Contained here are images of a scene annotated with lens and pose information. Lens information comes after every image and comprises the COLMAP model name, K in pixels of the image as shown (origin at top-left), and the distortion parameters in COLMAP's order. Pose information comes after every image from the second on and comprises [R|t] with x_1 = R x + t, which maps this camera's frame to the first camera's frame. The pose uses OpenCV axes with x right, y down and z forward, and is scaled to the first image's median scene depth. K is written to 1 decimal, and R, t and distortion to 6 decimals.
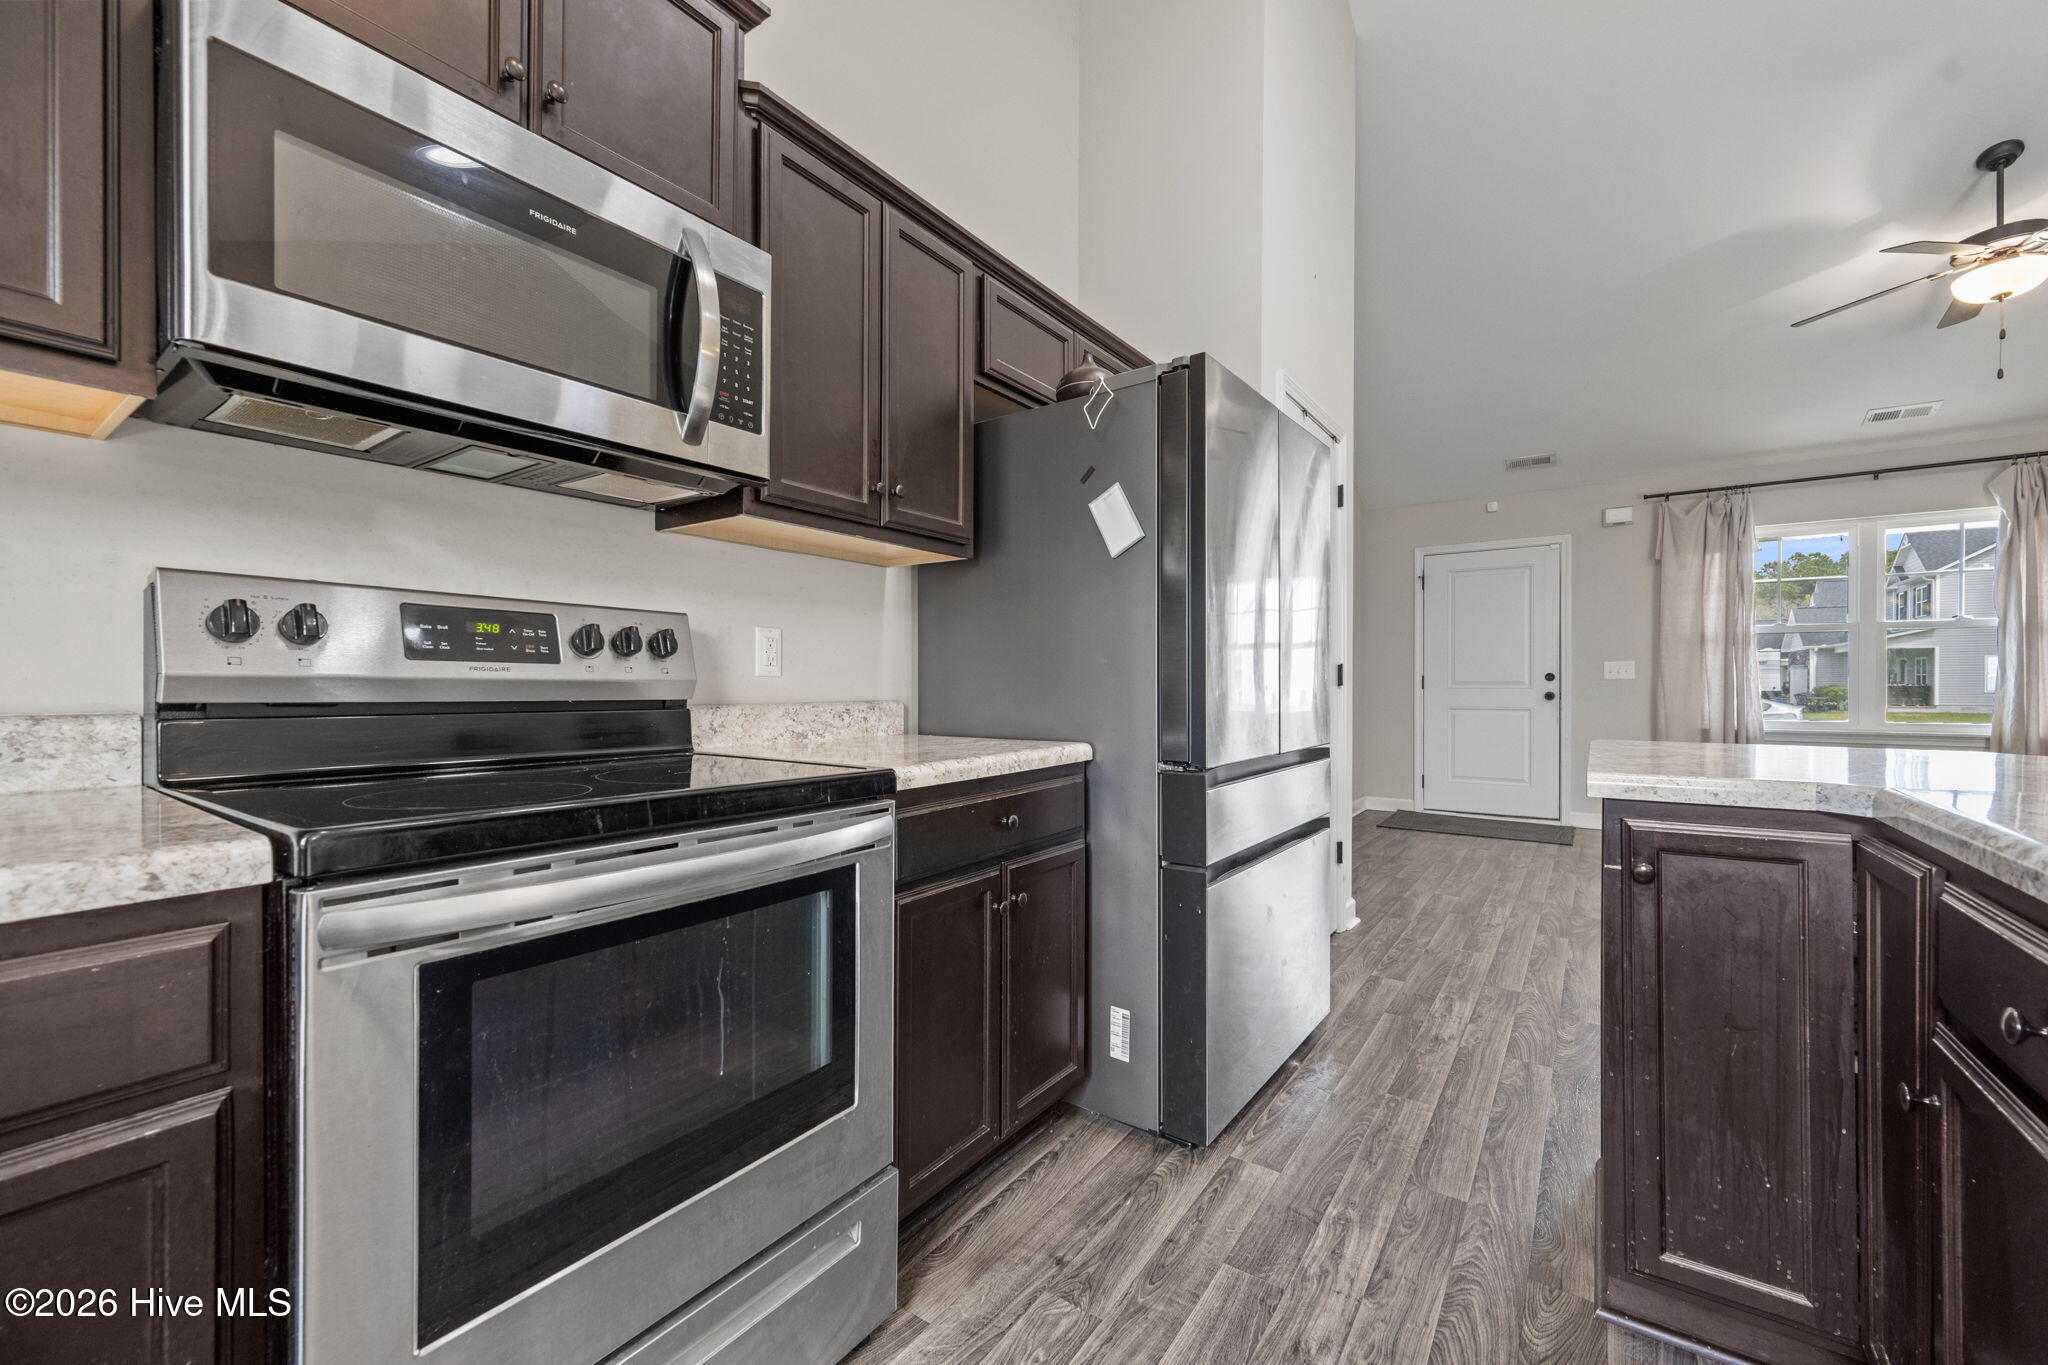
lens RADIAL K [[813.6, 0, 1024.0], [0, 813.6, 682.5], [0, 0, 1]] dist [-0.000964, -0.000054]
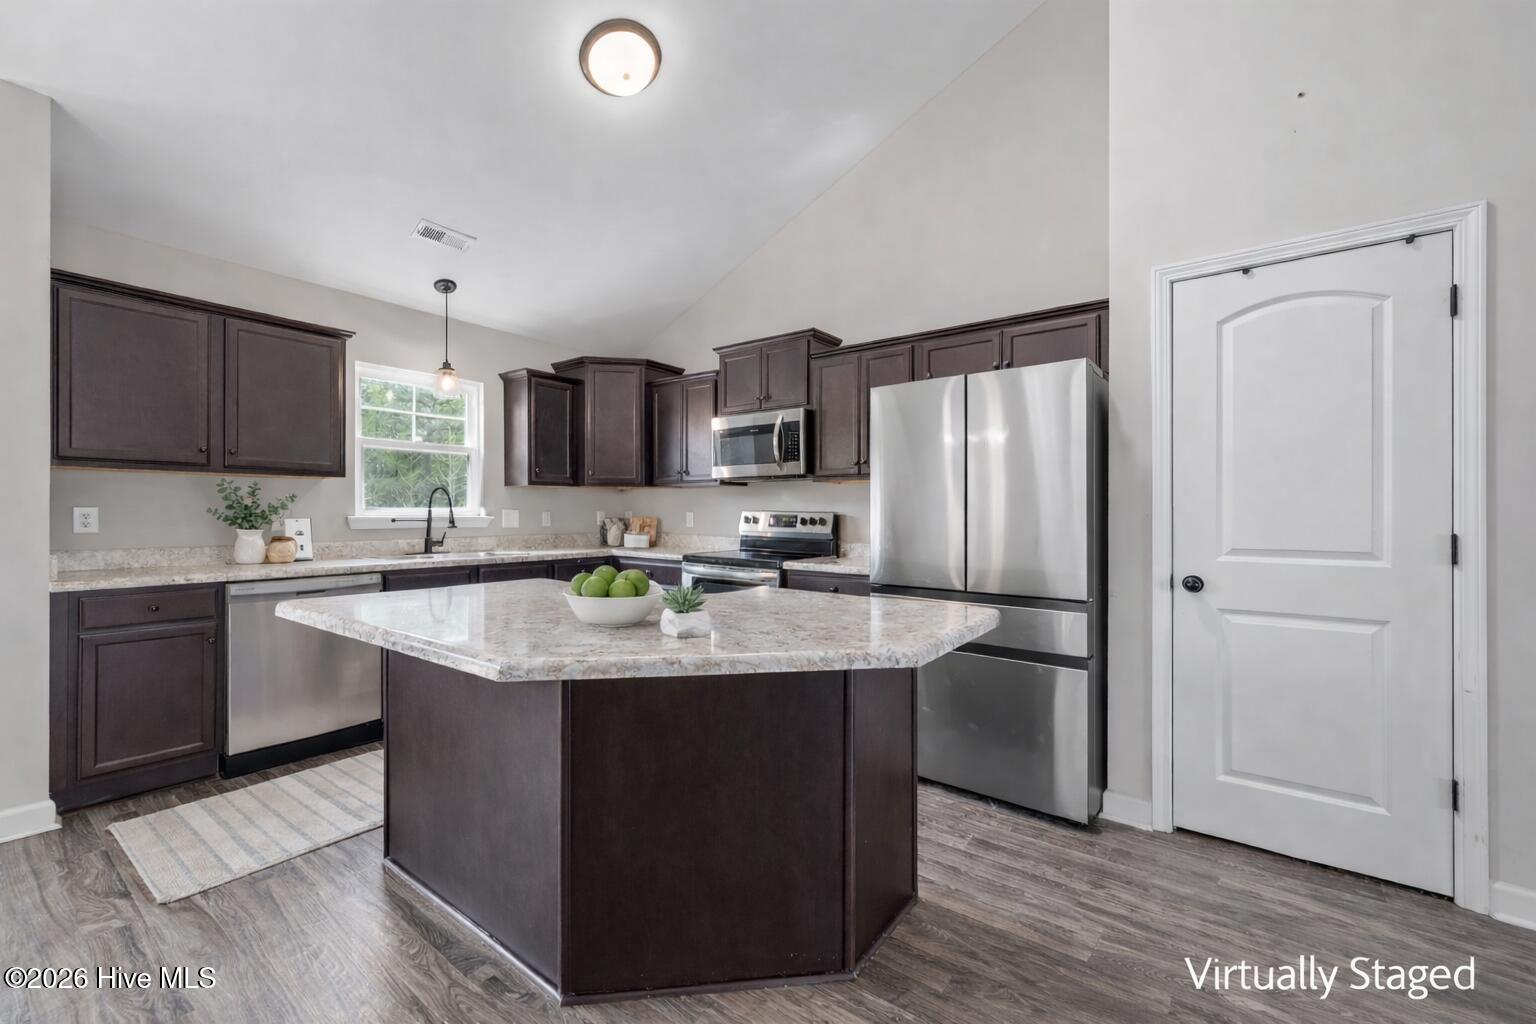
lens RADIAL K [[610.2, 0, 768.0], [0, 610.2, 512.0], [0, 0, 1]] dist [-0.000964, -0.000054]
pose [[-0.046669, -0.001697, -0.998909, 2.098241], [0.003517, 0.999992, -0.001864, -0.086023], [0.998904, -0.003601, -0.046663, 0.945777]]
